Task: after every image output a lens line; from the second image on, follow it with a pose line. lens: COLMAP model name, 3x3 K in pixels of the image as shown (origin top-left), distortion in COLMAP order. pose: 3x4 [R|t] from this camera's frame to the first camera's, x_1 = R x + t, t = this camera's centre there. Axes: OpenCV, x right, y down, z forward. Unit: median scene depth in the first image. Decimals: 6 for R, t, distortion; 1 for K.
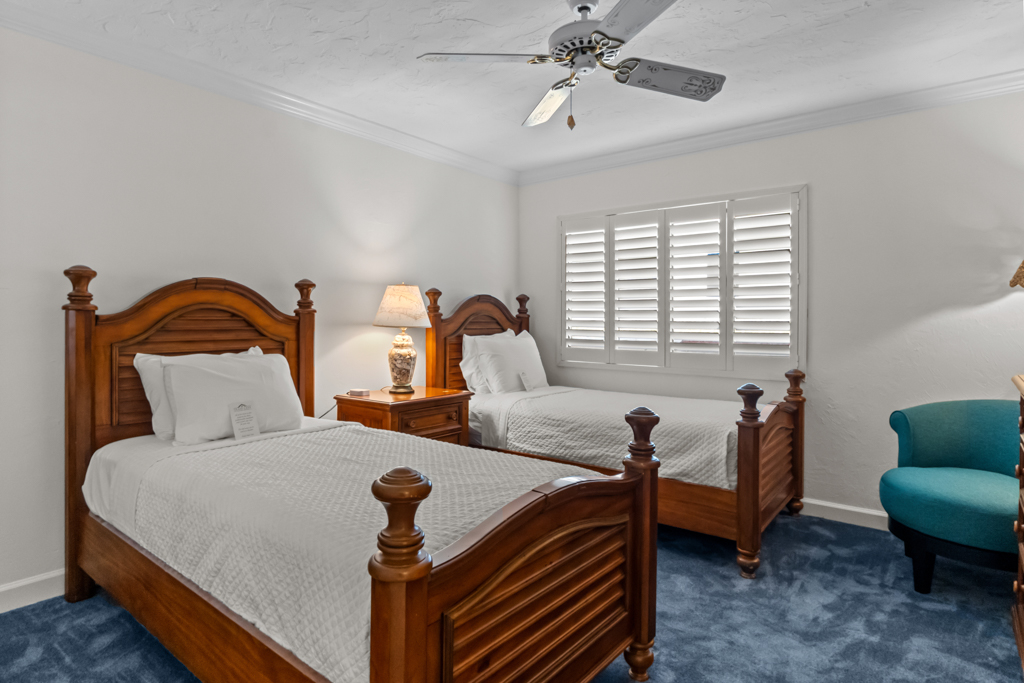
lens RADIAL K [[577.0, 0, 512.0], [0, 577.0, 341.5], [0, 0, 1]] dist [0.005170, 0.000471]
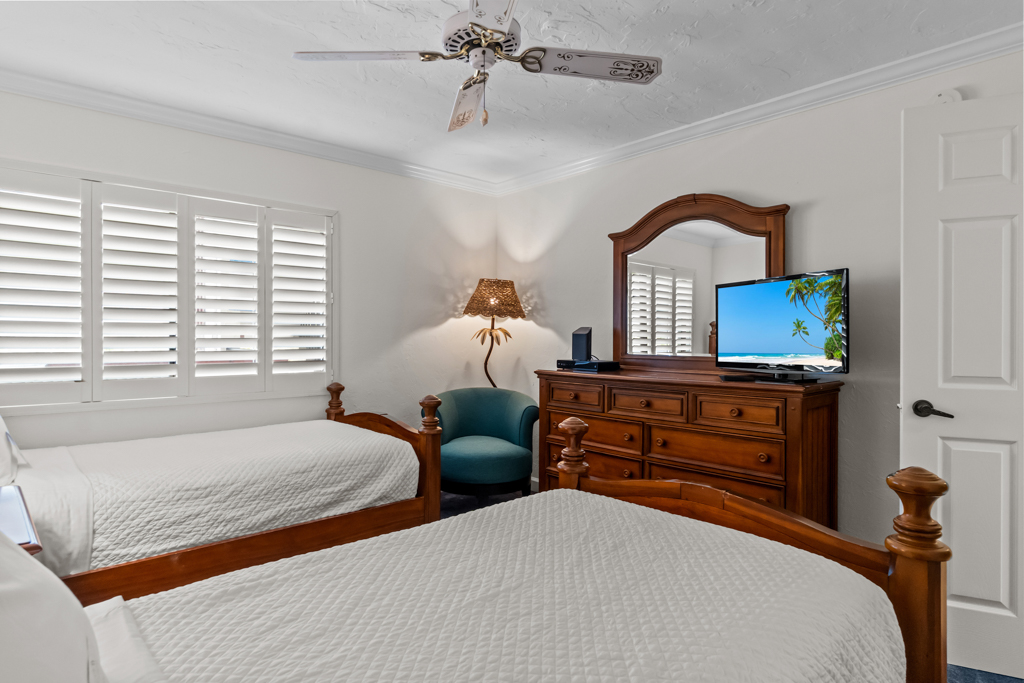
lens RADIAL K [[577.0, 0, 512.0], [0, 577.0, 341.5], [0, 0, 1]] dist [0.005170, 0.000471]
pose [[0.170449, -0.013548, 0.985273, -0.491599], [0.033665, 0.999402, 0.007919, -0.025323], [-0.984791, 0.031819, 0.170804, 0.495695]]
